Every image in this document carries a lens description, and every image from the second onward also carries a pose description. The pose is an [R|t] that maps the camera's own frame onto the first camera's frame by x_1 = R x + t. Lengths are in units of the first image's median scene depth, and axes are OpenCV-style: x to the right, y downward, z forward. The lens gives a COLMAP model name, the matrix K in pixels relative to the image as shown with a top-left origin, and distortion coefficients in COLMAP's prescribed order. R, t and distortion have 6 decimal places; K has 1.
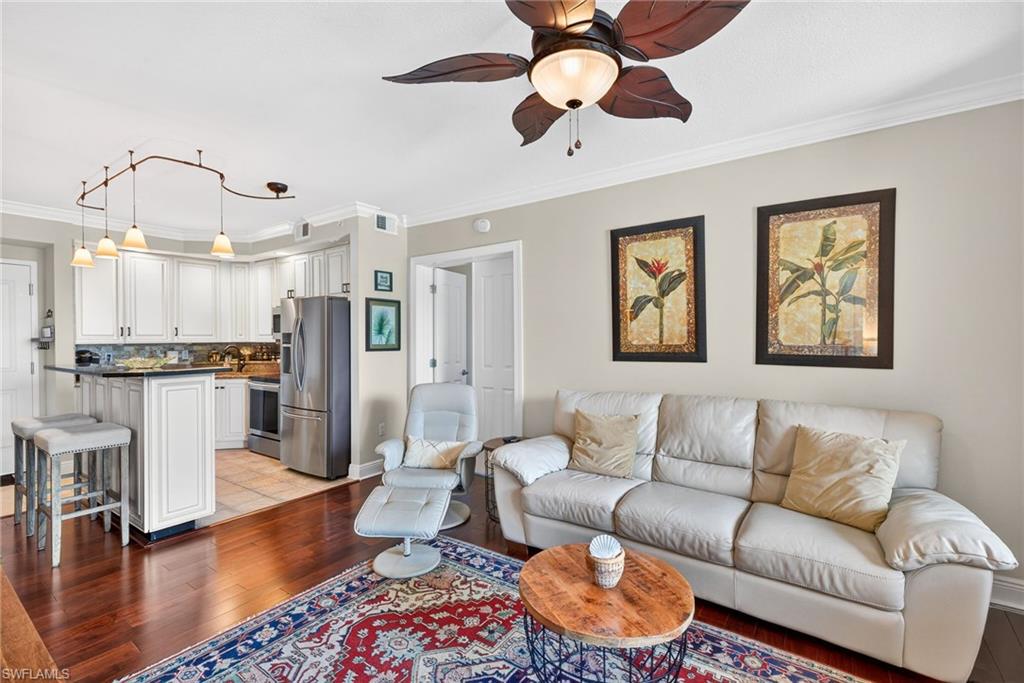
lens RADIAL K [[451.3, 0, 519.0], [0, 451.3, 341.2], [0, 0, 1]] dist [0.005702, 0.000054]
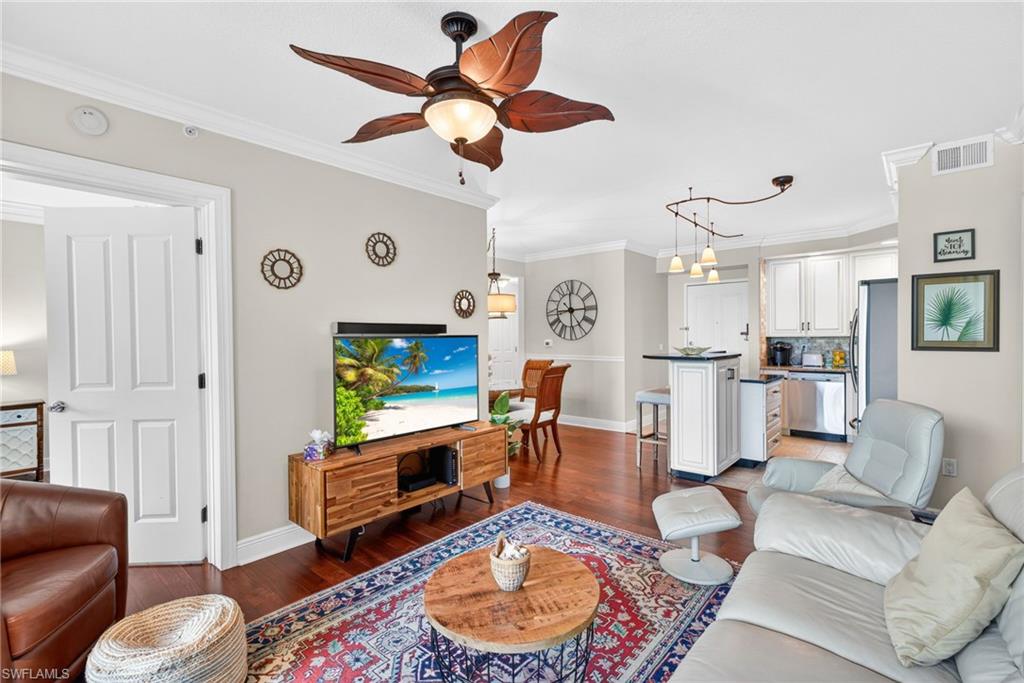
lens RADIAL K [[474.4, 0, 513.4], [0, 474.4, 337.8], [0, 0, 1]] dist [0.004965, -0.000051]
pose [[-0.107144, 0.011896, -0.994172, 0.669187], [-0.003353, 0.999918, 0.012326, -0.005838], [0.994238, 0.004654, -0.107095, 0.618161]]
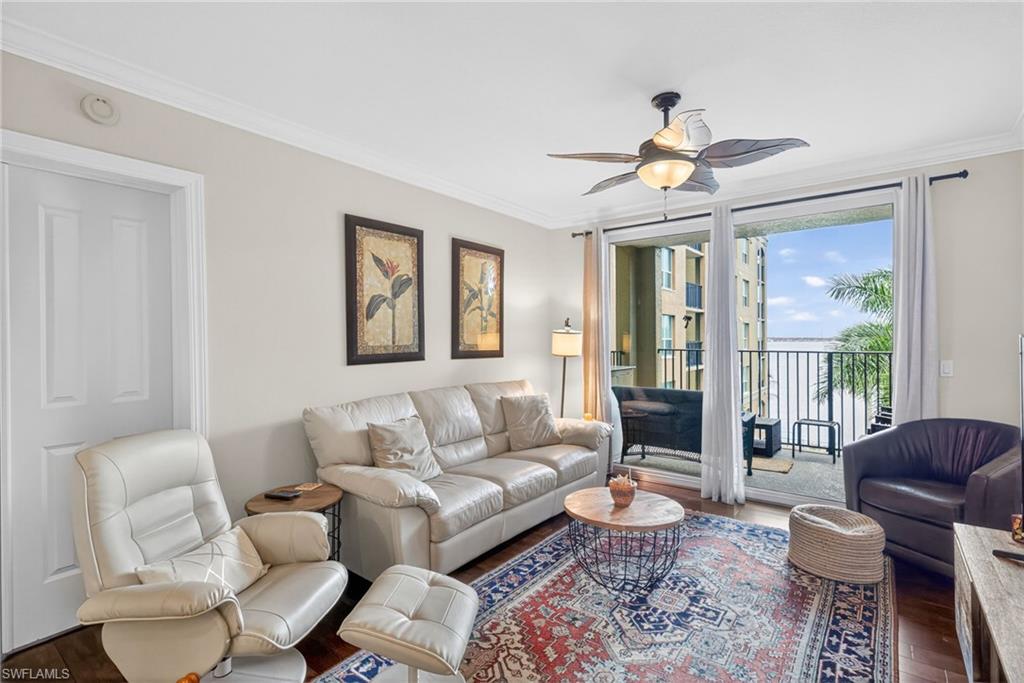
lens RADIAL K [[474.4, 0, 512.6], [0, 474.4, 343.0], [0, 0, 1]] dist [0.004965, -0.000051]
pose [[0.052289, -0.003970, 0.998624, -0.755211], [0.014569, 0.999889, 0.003212, 0.002725], [-0.998526, 0.014381, 0.052341, 0.704487]]
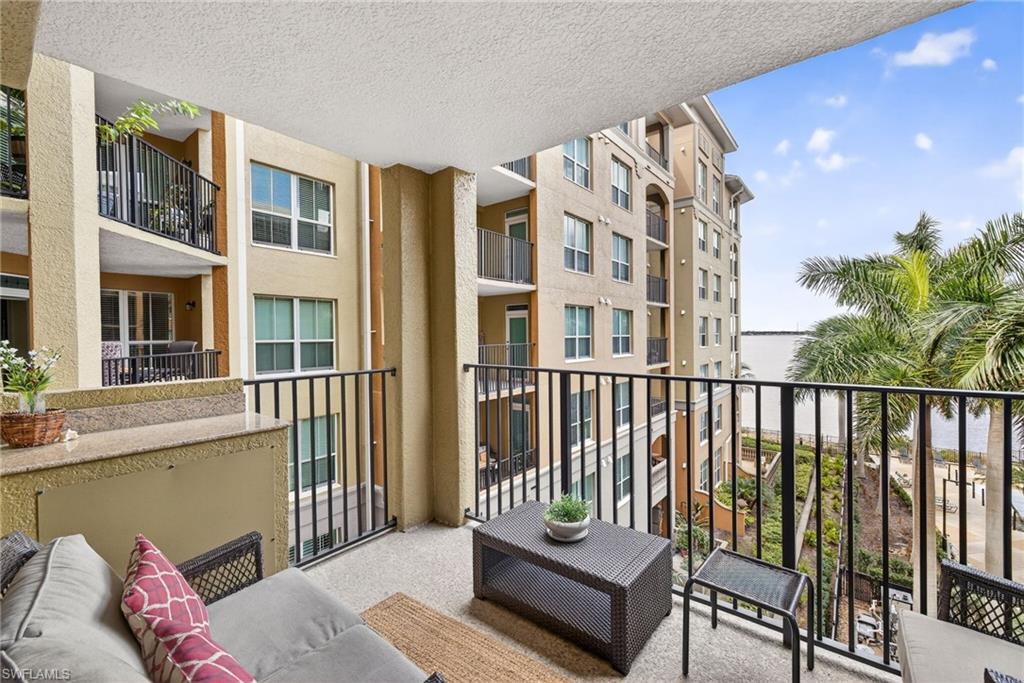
lens RADIAL K [[426.4, 0, 505.2], [0, 426.4, 343.7], [0, 0, 1]] dist [0.000607, 0.000087]
pose [[0.075085, -0.015998, 0.997049, 0.487057], [0.024492, 0.999599, 0.014194, -0.018551], [-0.996876, 0.023354, 0.075447, -0.061246]]
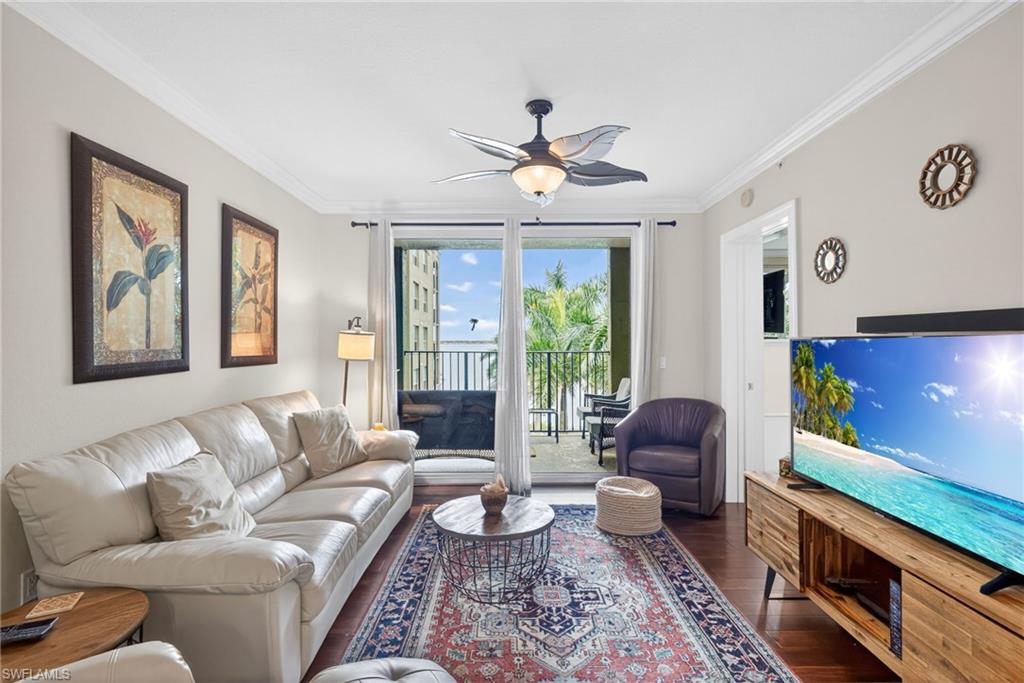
lens RADIAL K [[474.4, 0, 509.3], [0, 474.4, 341.6], [0, 0, 1]] dist [0.004965, -0.000051]
pose [[-0.567778, 0.004465, 0.823169, -0.585980], [0.014839, 0.999878, 0.004812, -0.000443], [-0.823048, 0.014947, -0.567775, 0.994890]]
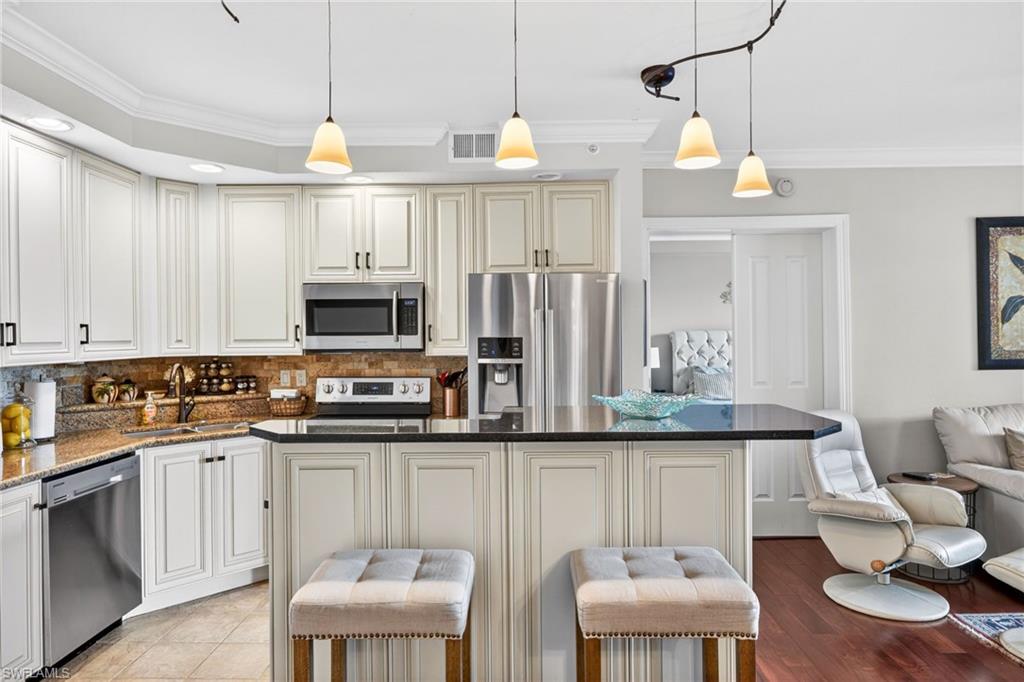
lens RADIAL K [[635.3, 0, 525.1], [0, 635.3, 336.0], [0, 0, 1]] dist [0.003327, 0.005445]
pose [[0.831287, -0.000092, 0.555844, -1.299837], [0.007937, 0.999900, -0.011705, -0.015120], [-0.555787, 0.014141, 0.831205, 0.524911]]
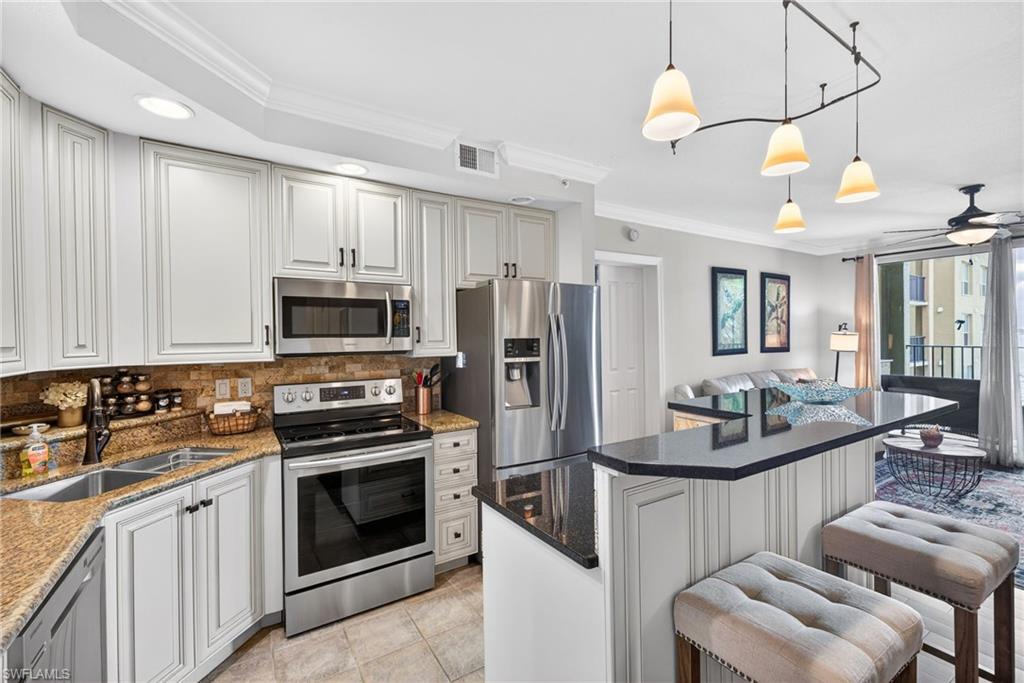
lens RADIAL K [[433.2, 0, 518.1], [0, 433.2, 340.3], [0, 0, 1]] dist [0.005320, -0.000452]
pose [[0.396903, -0.008613, 0.917820, -1.476693], [0.019529, 0.999809, 0.000937, -0.022996], [-0.917653, 0.017552, 0.396996, 1.131400]]
